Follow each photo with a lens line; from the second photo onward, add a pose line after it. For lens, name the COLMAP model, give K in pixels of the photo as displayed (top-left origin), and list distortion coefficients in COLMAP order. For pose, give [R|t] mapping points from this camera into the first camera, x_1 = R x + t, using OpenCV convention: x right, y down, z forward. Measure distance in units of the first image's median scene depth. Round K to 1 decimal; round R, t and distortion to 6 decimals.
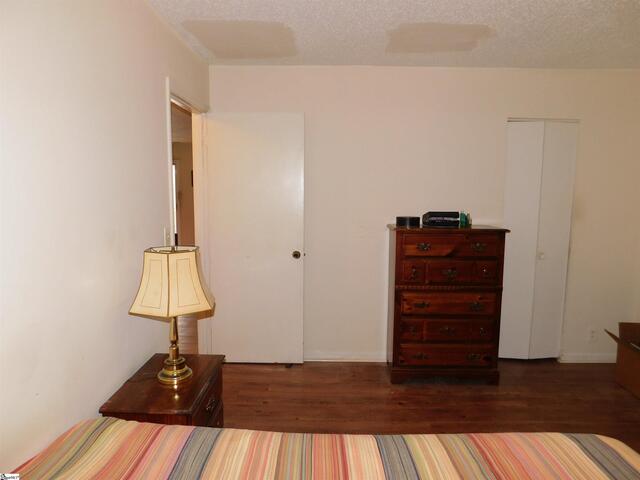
lens RADIAL K [[415.3, 0, 321.8], [0, 415.3, 239.8], [0, 0, 1]] dist [-0.060030, 0.038516]
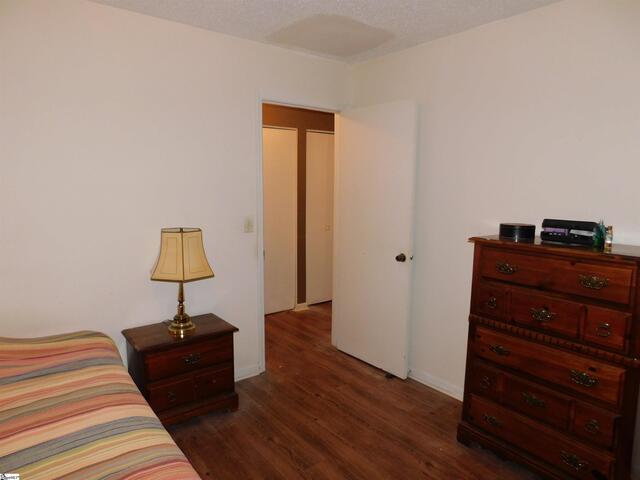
lens RADIAL K [[415.3, 0, 318.6], [0, 415.3, 238.7], [0, 0, 1]] dist [-0.060030, 0.038516]
pose [[0.642447, 0.101685, -0.759554, 0.548882], [-0.099137, 0.993857, 0.049201, -0.033482], [0.759891, 0.043691, 0.648581, 0.305167]]
